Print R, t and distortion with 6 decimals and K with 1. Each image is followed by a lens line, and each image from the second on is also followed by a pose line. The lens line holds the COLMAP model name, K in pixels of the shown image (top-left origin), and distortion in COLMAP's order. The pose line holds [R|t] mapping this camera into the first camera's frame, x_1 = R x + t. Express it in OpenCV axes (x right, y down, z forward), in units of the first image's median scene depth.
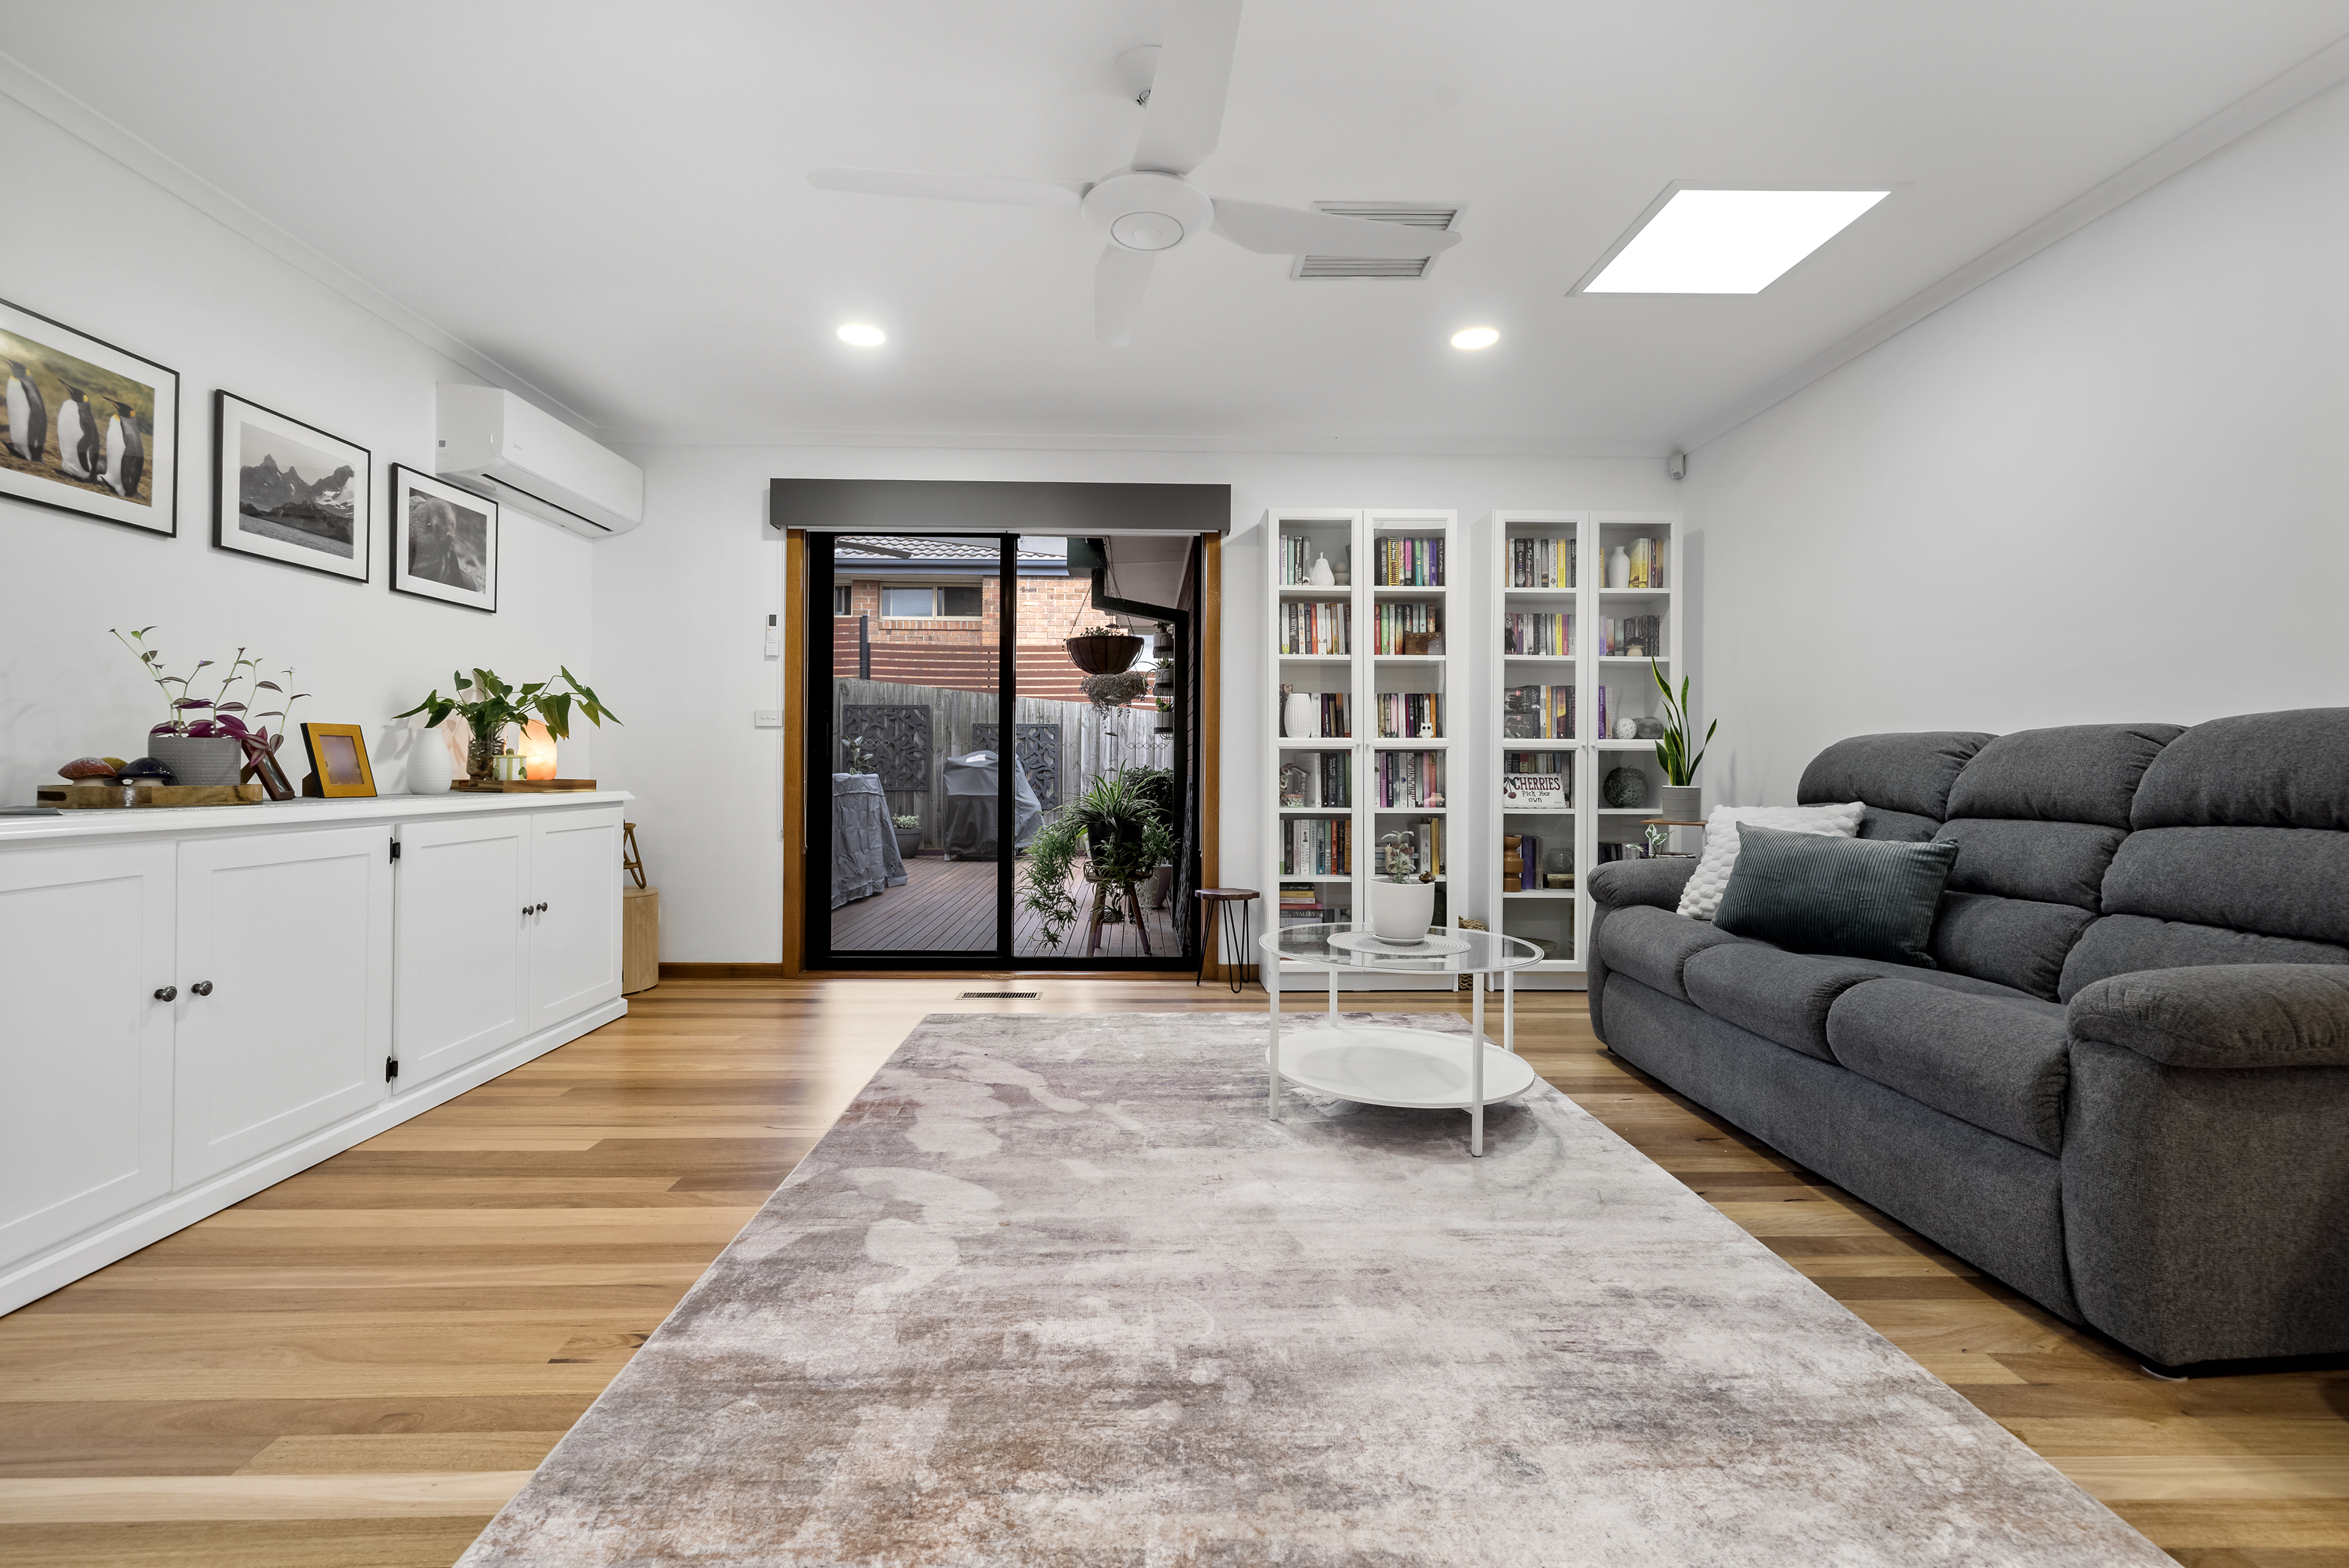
lens RADIAL K [[1011.6, 0, 1162.5], [0, 1011.6, 767.3], [0, 0, 1]] dist [0.000833, 0.000009]
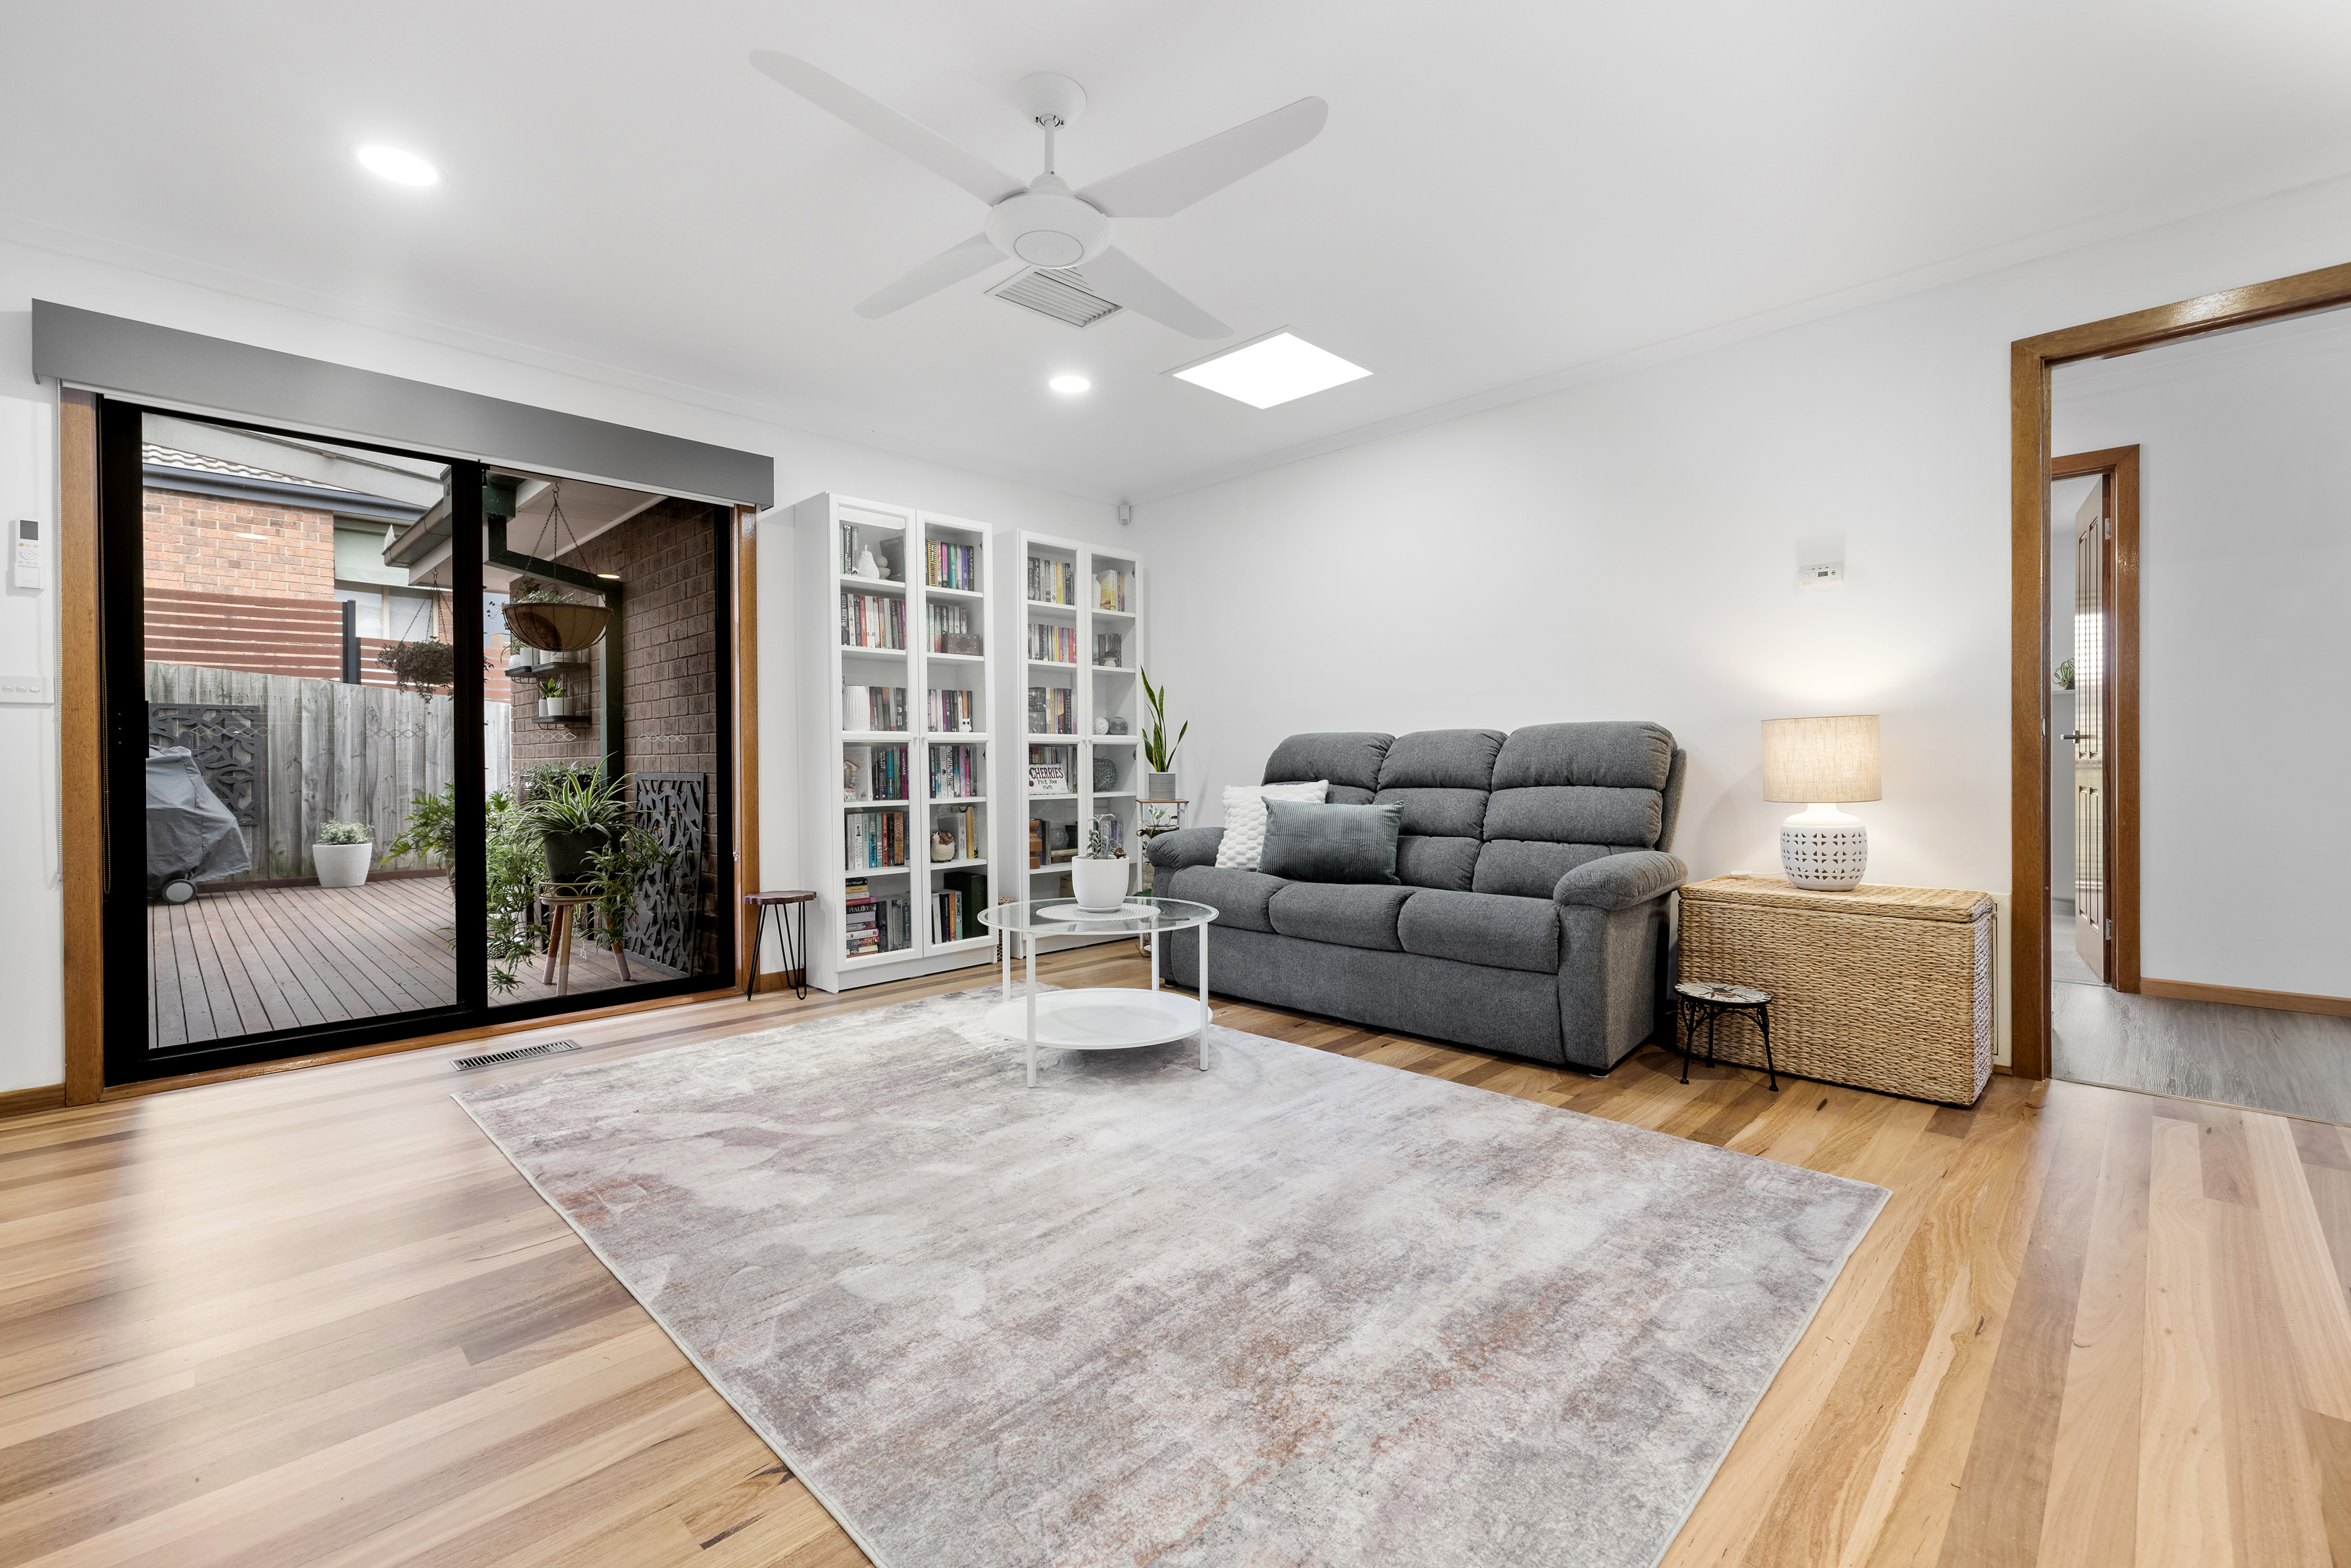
lens RADIAL K [[1012.6, 0, 1166.2], [0, 1012.6, 772.8], [0, 0, 1]] dist [0.000833, 0.000009]
pose [[0.714243, -0.018440, 0.699655, -0.565373], [0.010115, 0.999820, 0.016025, -0.001917], [-0.699825, -0.004369, 0.714301, 0.139064]]
